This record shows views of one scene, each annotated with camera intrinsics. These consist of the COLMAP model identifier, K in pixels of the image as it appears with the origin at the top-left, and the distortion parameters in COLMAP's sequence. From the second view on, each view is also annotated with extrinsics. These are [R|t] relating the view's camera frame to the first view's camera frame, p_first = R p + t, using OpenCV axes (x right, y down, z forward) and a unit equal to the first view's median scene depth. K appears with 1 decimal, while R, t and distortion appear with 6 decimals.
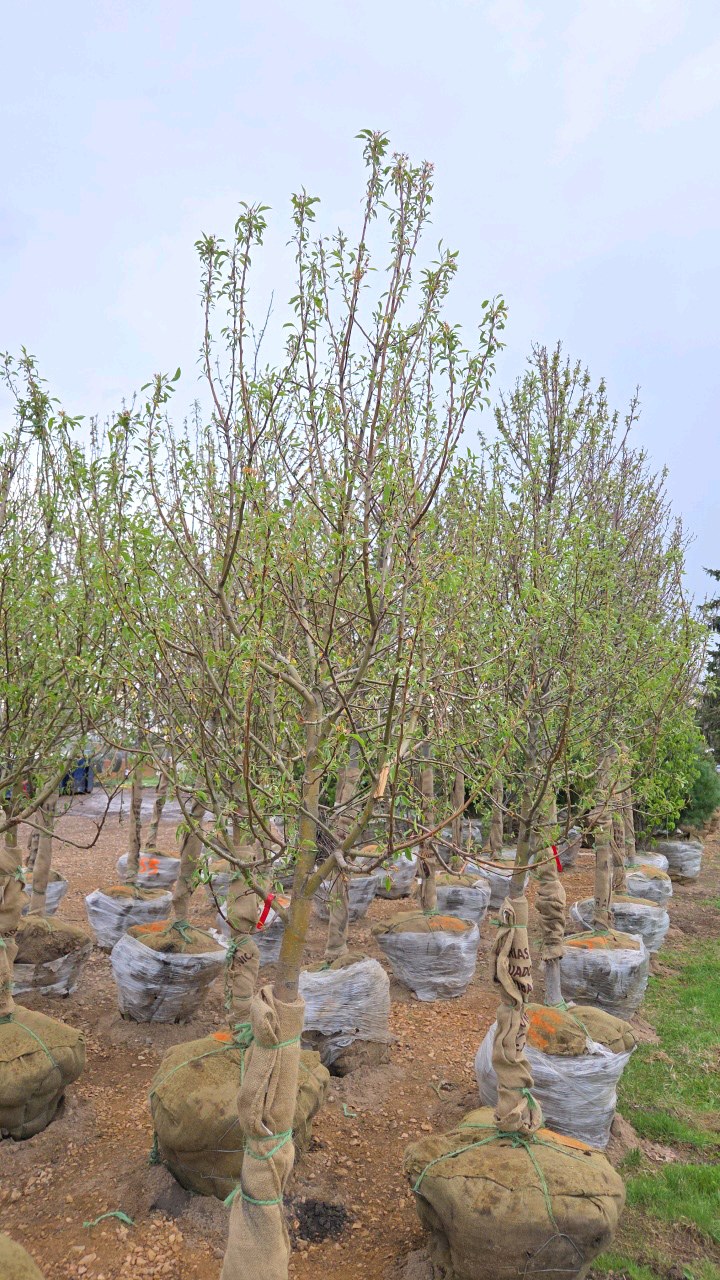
lens RADIAL K [[527.5, 0, 364.3], [0, 527.5, 647.3], [0, 0, 1]] dist [0.014525, 0.000096]
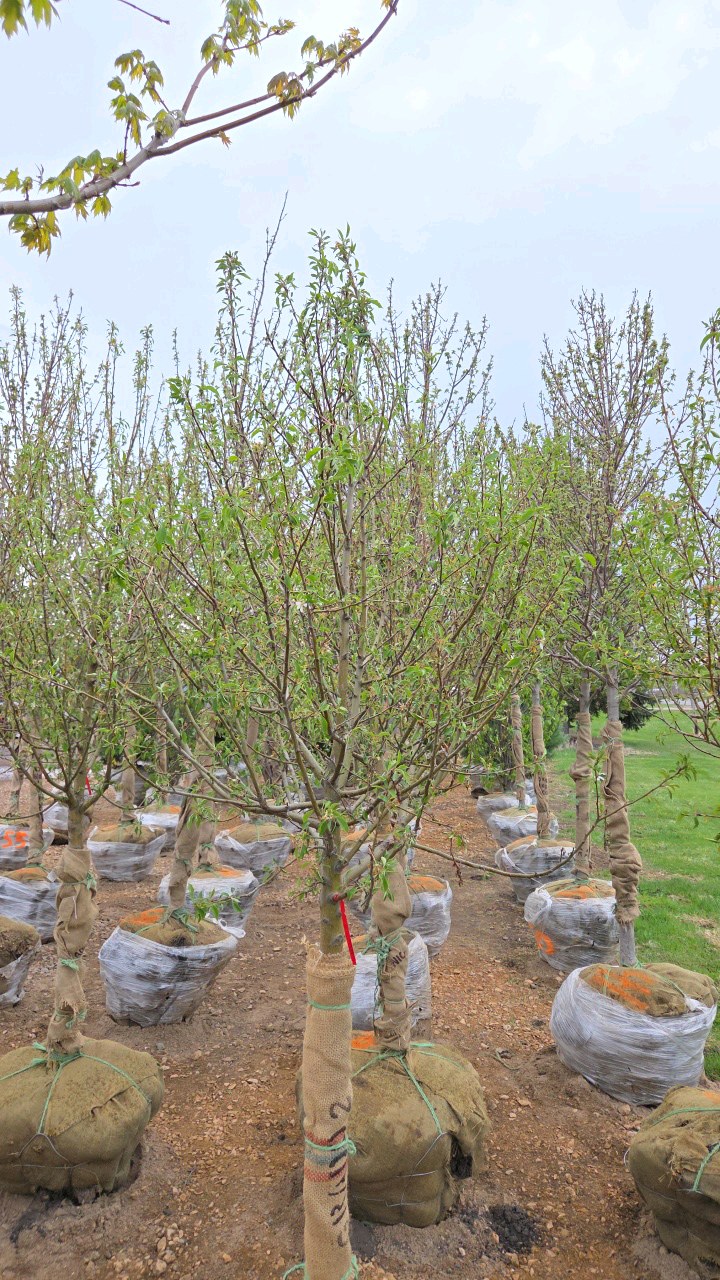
lens RADIAL K [[549.4, 0, 360.0], [0, 549.4, 620.1], [0, 0, 1]] dist [0.017863, -0.000581]
pose [[0.983322, 0.007823, 0.181706, -0.249526], [-0.015745, 0.998985, 0.042192, -0.011189], [-0.181192, -0.044349, 0.982447, 0.064825]]
